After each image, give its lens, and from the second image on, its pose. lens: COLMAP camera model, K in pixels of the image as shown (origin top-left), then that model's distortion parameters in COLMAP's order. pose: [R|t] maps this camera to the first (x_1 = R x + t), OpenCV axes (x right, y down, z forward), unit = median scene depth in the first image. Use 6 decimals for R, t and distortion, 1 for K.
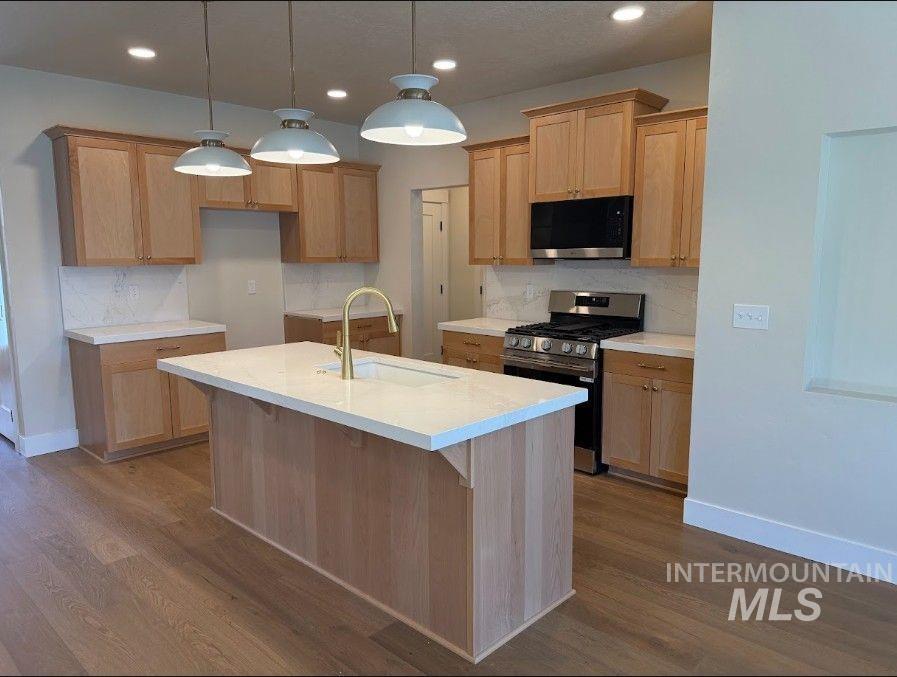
lens RADIAL K [[635.1, 0, 448.5], [0, 635.1, 338.5], [0, 0, 1]] dist [0.059624, -0.000045]
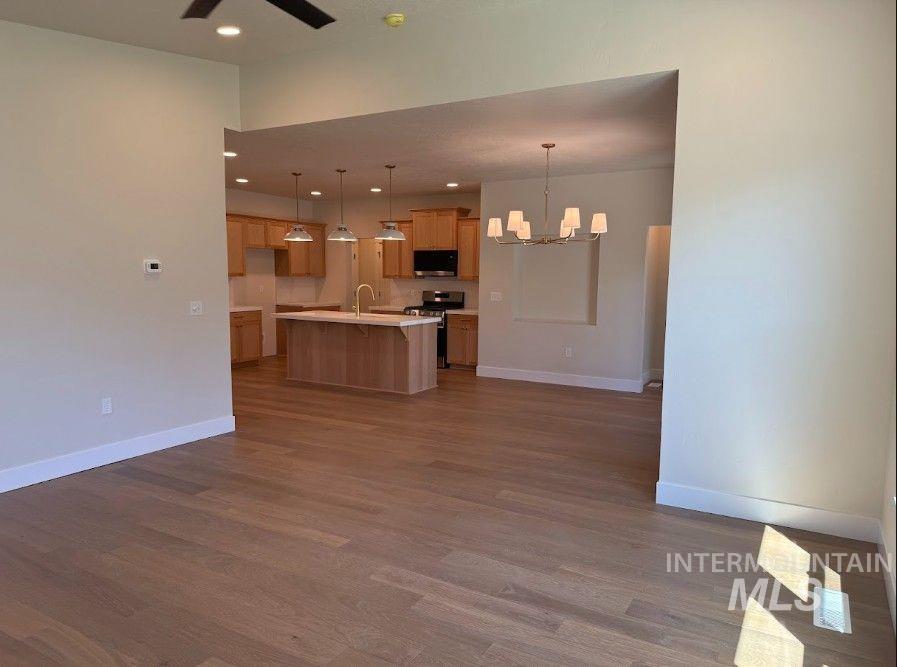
lens RADIAL K [[637.0, 0, 452.4], [0, 637.0, 338.5], [0, 0, 1]] dist [0.212483, -0.324227]
pose [[0.972005, -0.013526, 0.234571, -0.275496], [0.020307, 0.999442, -0.026514, 0.159209], [-0.234081, 0.030535, 0.971737, -1.221820]]
